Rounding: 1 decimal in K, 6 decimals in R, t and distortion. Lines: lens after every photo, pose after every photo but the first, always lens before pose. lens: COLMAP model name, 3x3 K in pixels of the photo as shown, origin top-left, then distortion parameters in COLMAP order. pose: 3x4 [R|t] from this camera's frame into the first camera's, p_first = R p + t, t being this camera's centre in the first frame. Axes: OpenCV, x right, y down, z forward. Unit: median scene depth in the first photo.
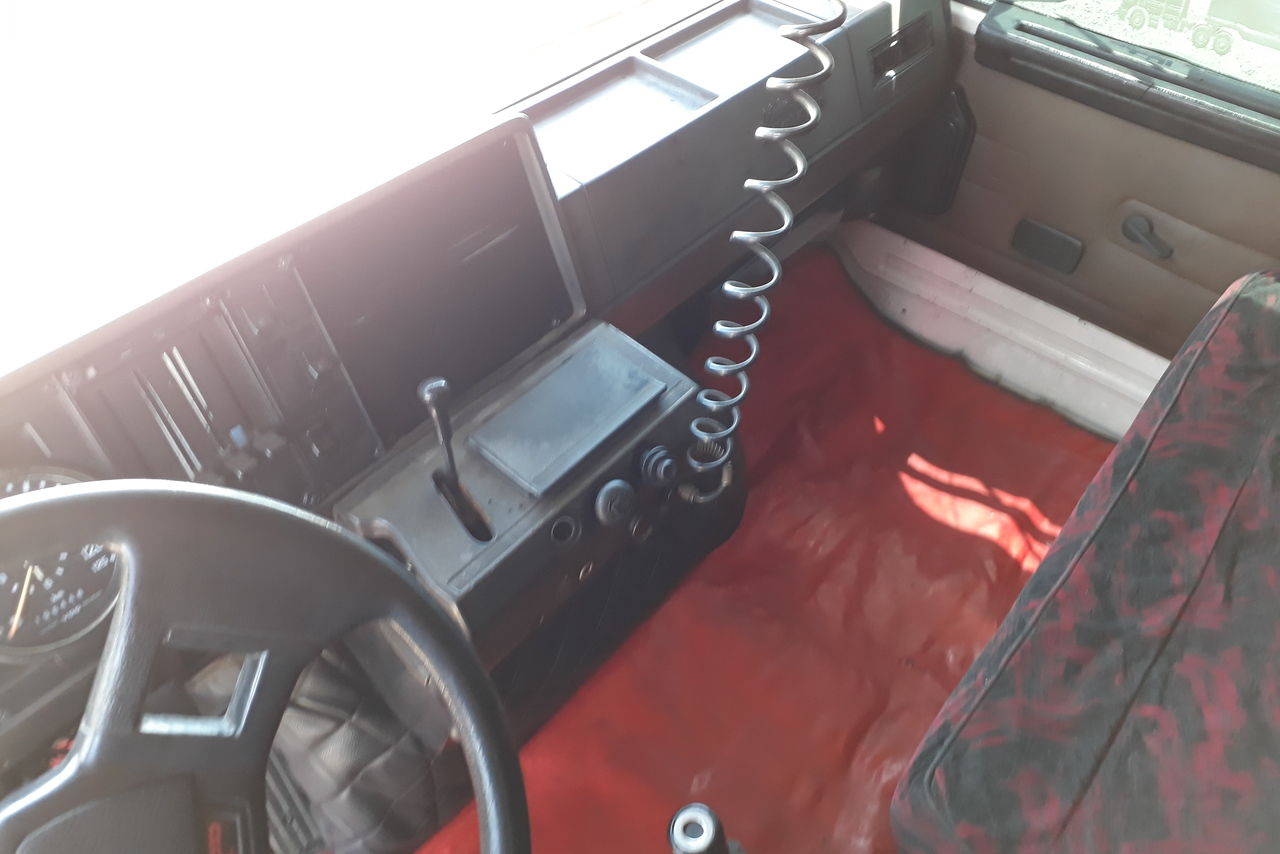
lens RADIAL K [[981.3, 0, 640.0], [0, 981.3, 427.0], [0, 0, 1]] dist [0.122644, -0.143993]
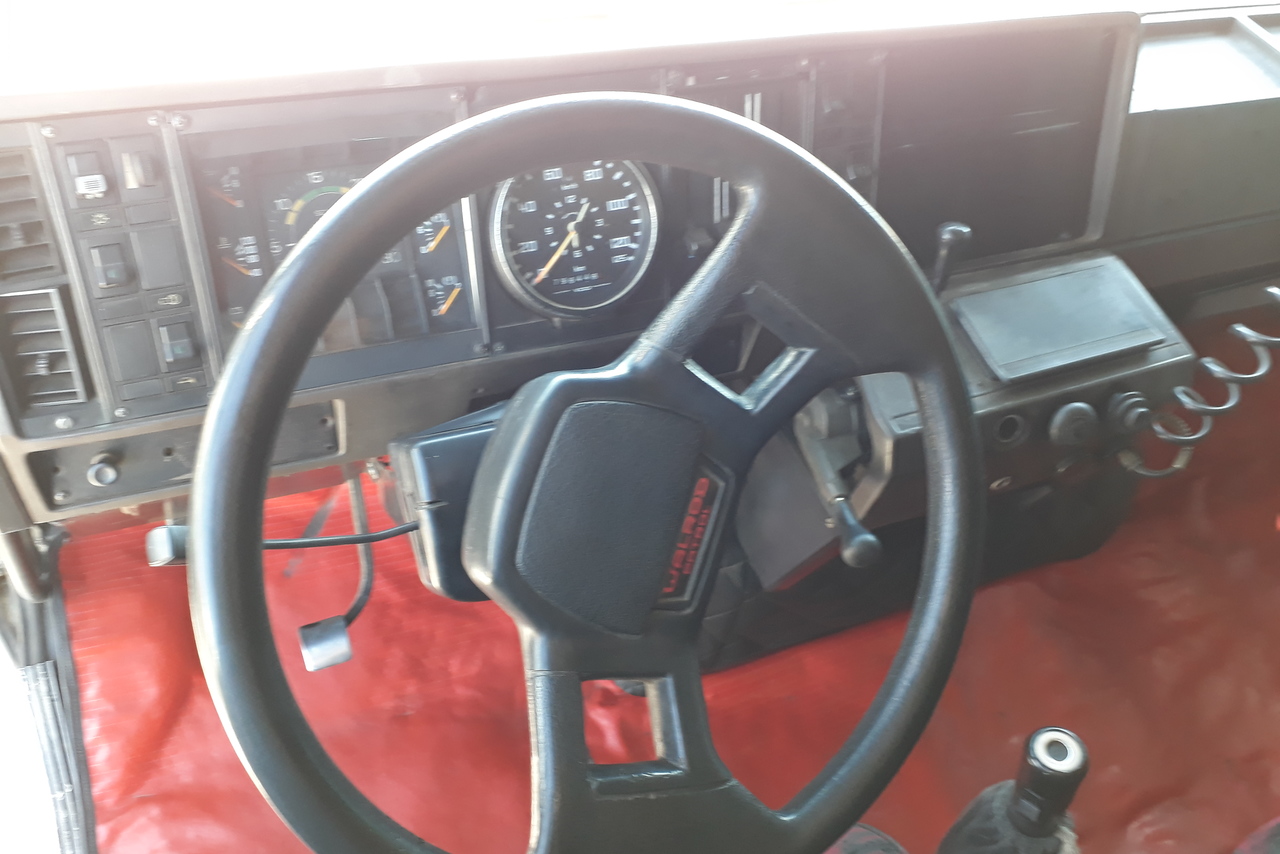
lens RADIAL K [[995.4, 0, 640.0], [0, 995.4, 427.0], [0, 0, 1]] dist [-0.005104, -0.042775]
pose [[0.878833, 0.405234, -0.251869, -0.143388], [-0.402919, 0.913055, 0.063138, 0.179566], [0.255556, 0.045995, 0.965700, -0.006258]]
